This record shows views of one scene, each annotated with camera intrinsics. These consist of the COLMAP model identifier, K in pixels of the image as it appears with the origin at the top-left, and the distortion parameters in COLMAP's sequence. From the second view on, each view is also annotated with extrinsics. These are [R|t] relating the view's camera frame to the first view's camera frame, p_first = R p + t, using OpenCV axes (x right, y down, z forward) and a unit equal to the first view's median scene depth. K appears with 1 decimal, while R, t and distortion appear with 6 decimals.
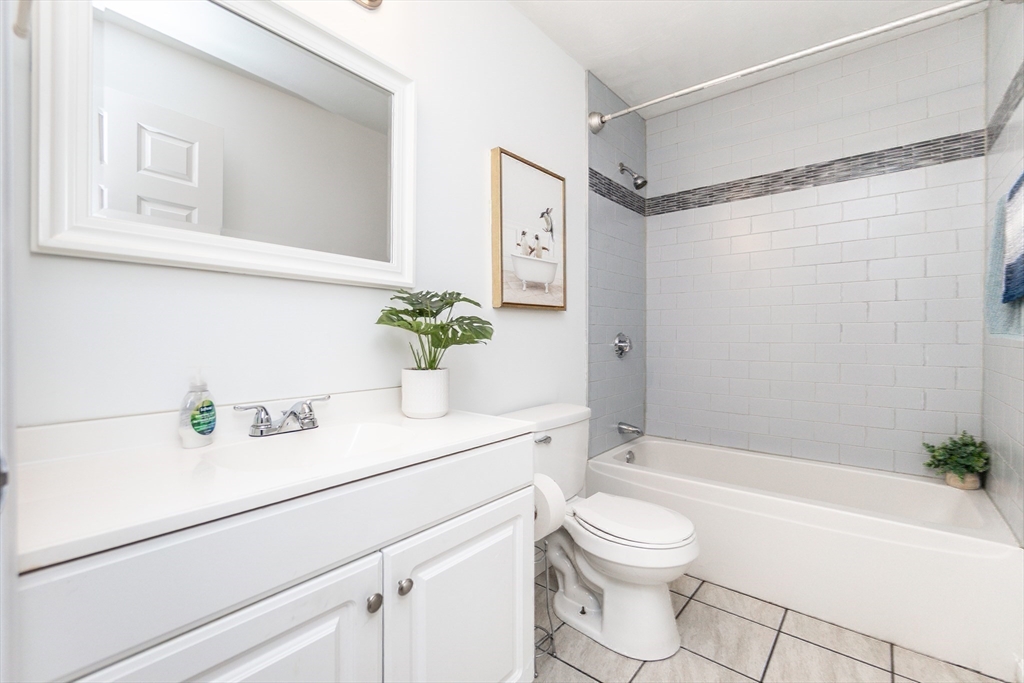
lens RADIAL K [[449.5, 0, 514.0], [0, 449.5, 337.7], [0, 0, 1]] dist [-0.004310, -0.000109]
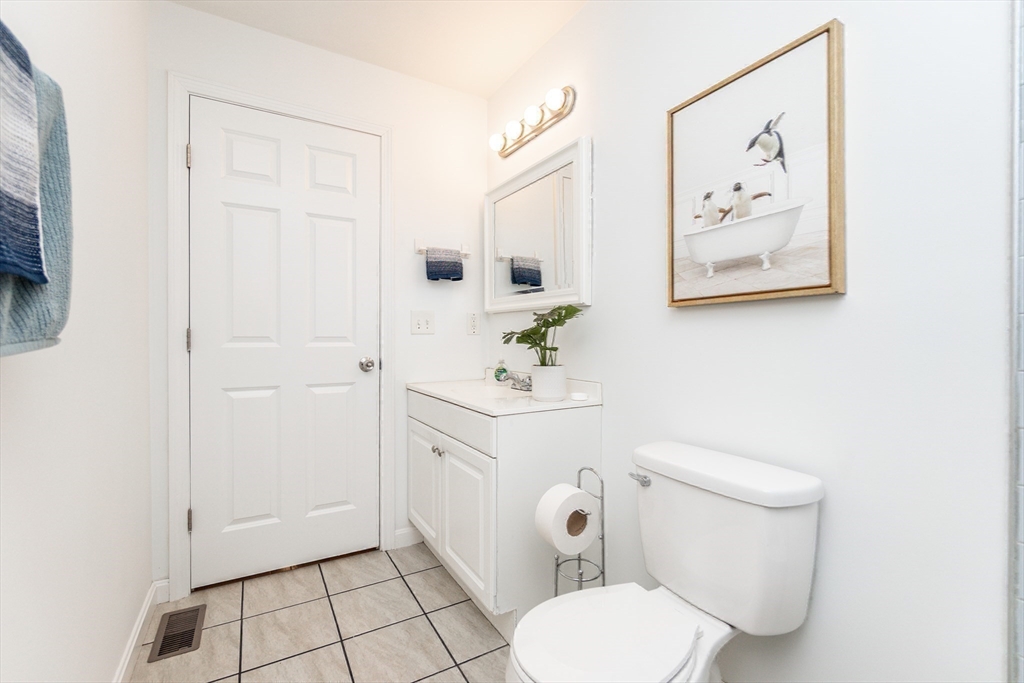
lens RADIAL K [[449.5, 0, 512.5], [0, 449.5, 338.9], [0, 0, 1]] dist [-0.004310, -0.000109]
pose [[-0.355272, -0.005983, -0.934744, 0.753241], [-0.019984, 0.999800, 0.001196, -0.004929], [0.934549, 0.019105, -0.355321, 0.935510]]
